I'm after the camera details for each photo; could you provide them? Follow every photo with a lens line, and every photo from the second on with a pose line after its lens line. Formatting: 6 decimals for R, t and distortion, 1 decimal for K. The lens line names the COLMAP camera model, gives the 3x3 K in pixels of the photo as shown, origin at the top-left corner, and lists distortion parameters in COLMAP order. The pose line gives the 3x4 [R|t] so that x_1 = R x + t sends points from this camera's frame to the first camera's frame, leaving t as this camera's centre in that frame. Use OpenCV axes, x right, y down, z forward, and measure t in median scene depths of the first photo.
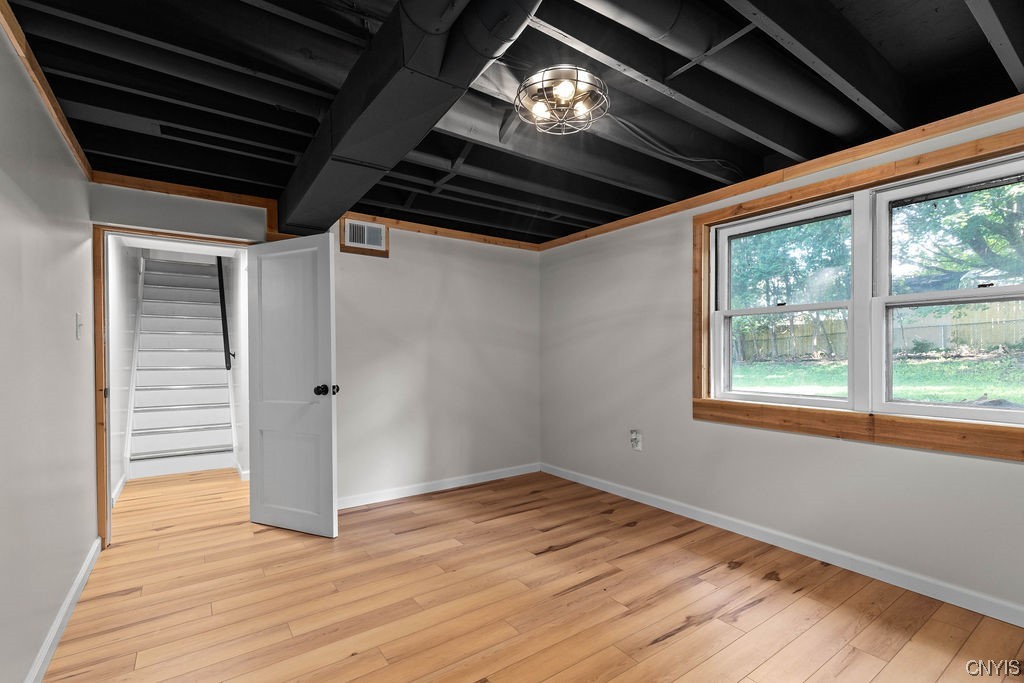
lens RADIAL K [[460.3, 0, 514.4], [0, 460.3, 349.2], [0, 0, 1]] dist [0.004519, -0.000835]
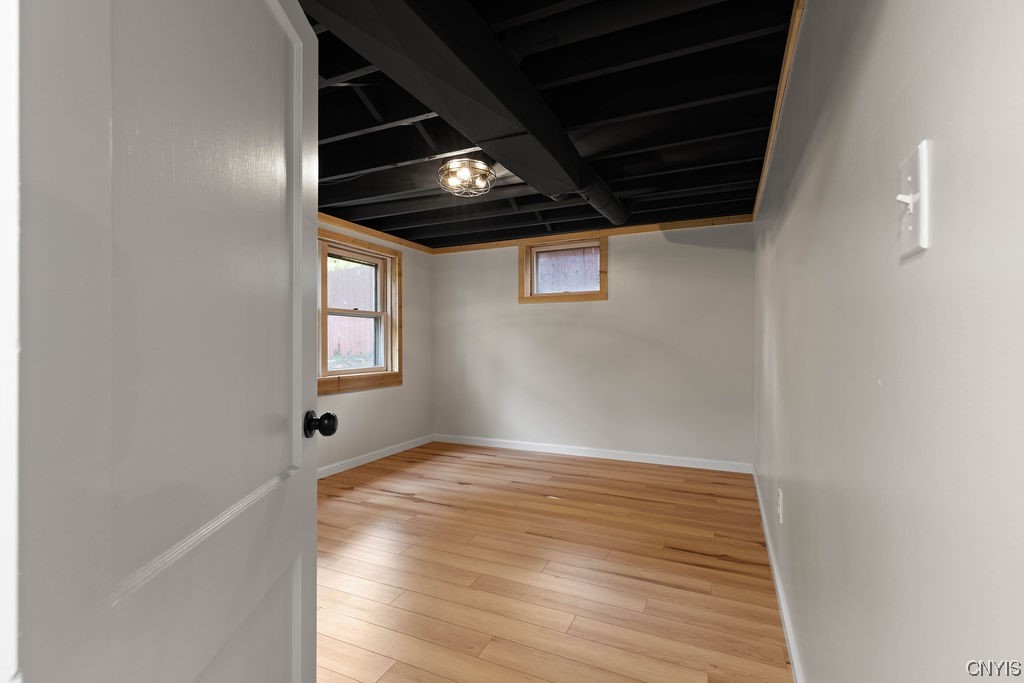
lens RADIAL K [[460.3, 0, 515.7], [0, 460.3, 342.7], [0, 0, 1]] dist [0.004519, -0.000835]
pose [[-0.501171, 0.004960, 0.865334, -1.118914], [-0.003843, 0.999961, -0.007958, 0.027947], [-0.865340, -0.007314, -0.501132, 1.405101]]
